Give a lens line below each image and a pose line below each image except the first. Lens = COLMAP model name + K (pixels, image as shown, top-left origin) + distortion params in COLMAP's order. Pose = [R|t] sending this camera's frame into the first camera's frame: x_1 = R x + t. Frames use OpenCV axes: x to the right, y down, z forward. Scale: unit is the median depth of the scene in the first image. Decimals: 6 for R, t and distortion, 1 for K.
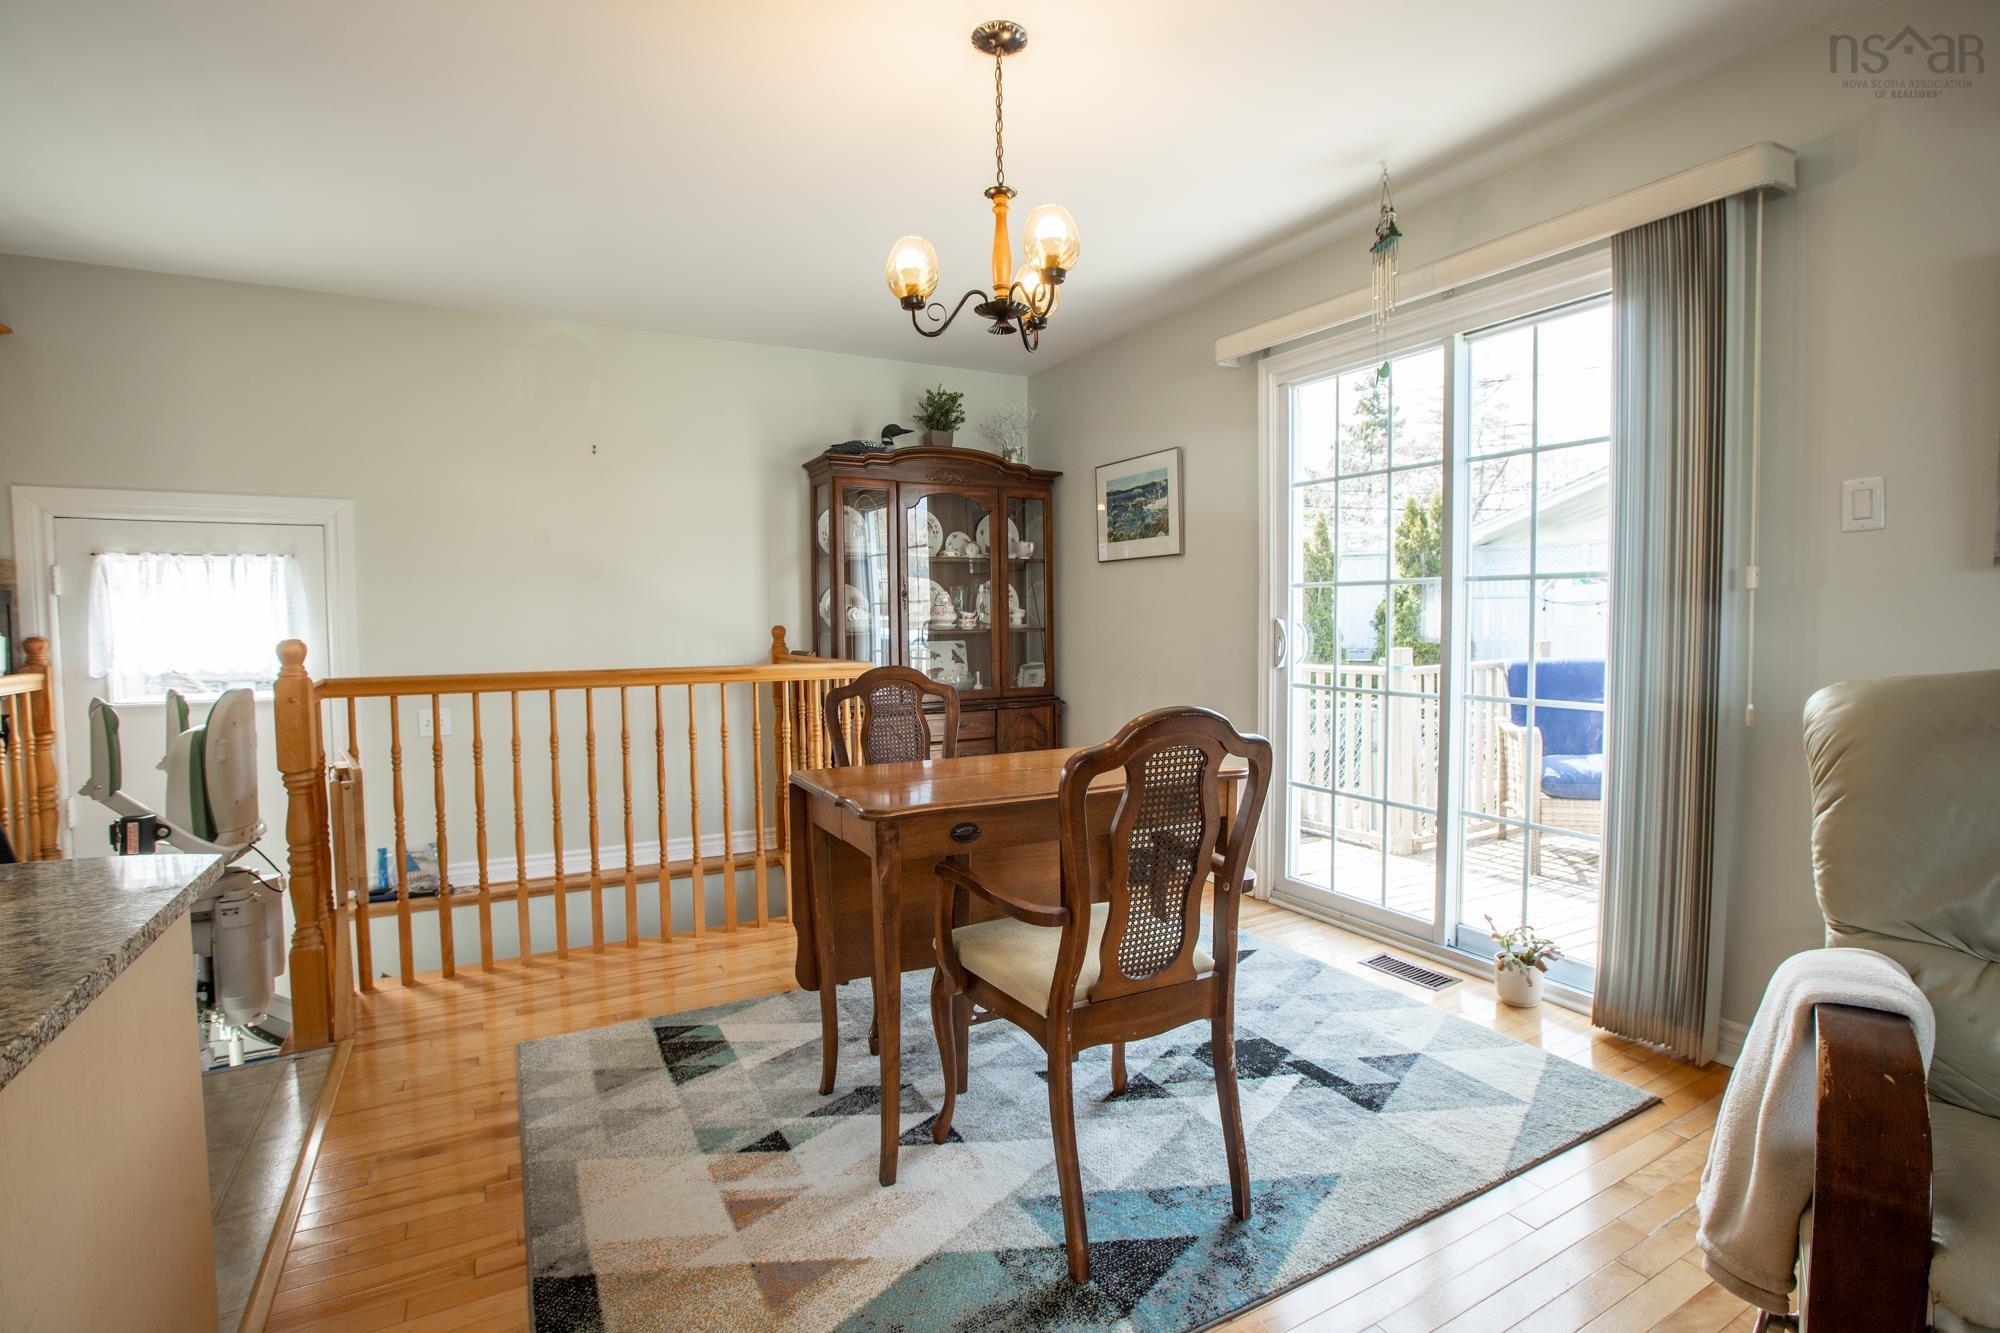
lens RADIAL K [[955.2, 0, 990.8], [0, 955.2, 663.6], [0, 0, 1]] dist [-0.064437, 0.024323]
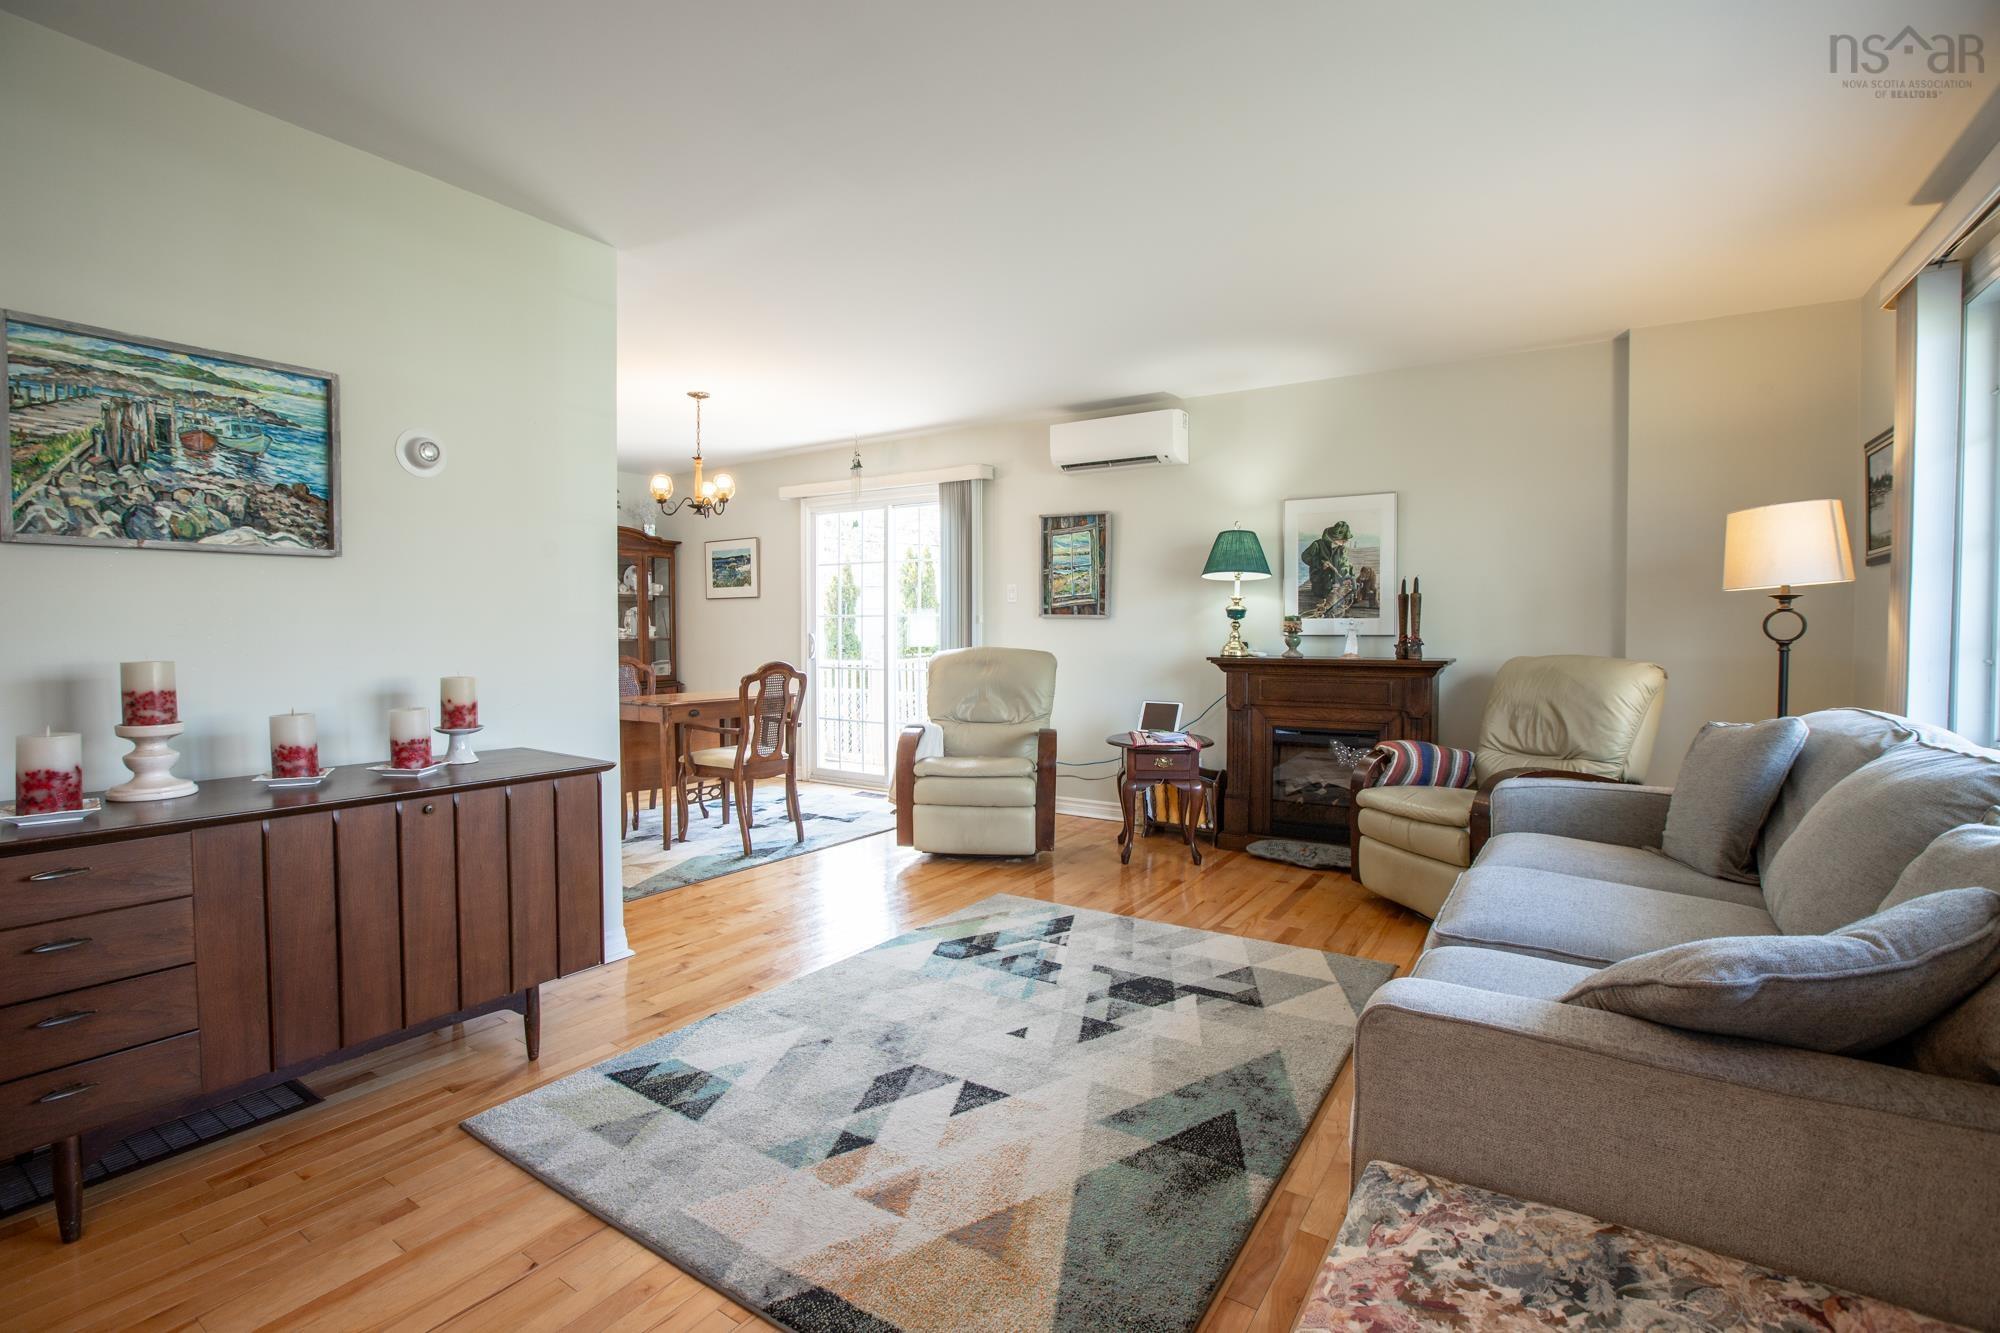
lens RADIAL K [[955.2, 0, 990.8], [0, 955.2, 663.6], [0, 0, 1]] dist [-0.064437, 0.024323]
pose [[0.890671, -0.007749, 0.454581, -0.224338], [0.015317, 0.999799, -0.012969, 0.040091], [-0.454389, 0.018514, 0.890611, -0.786668]]
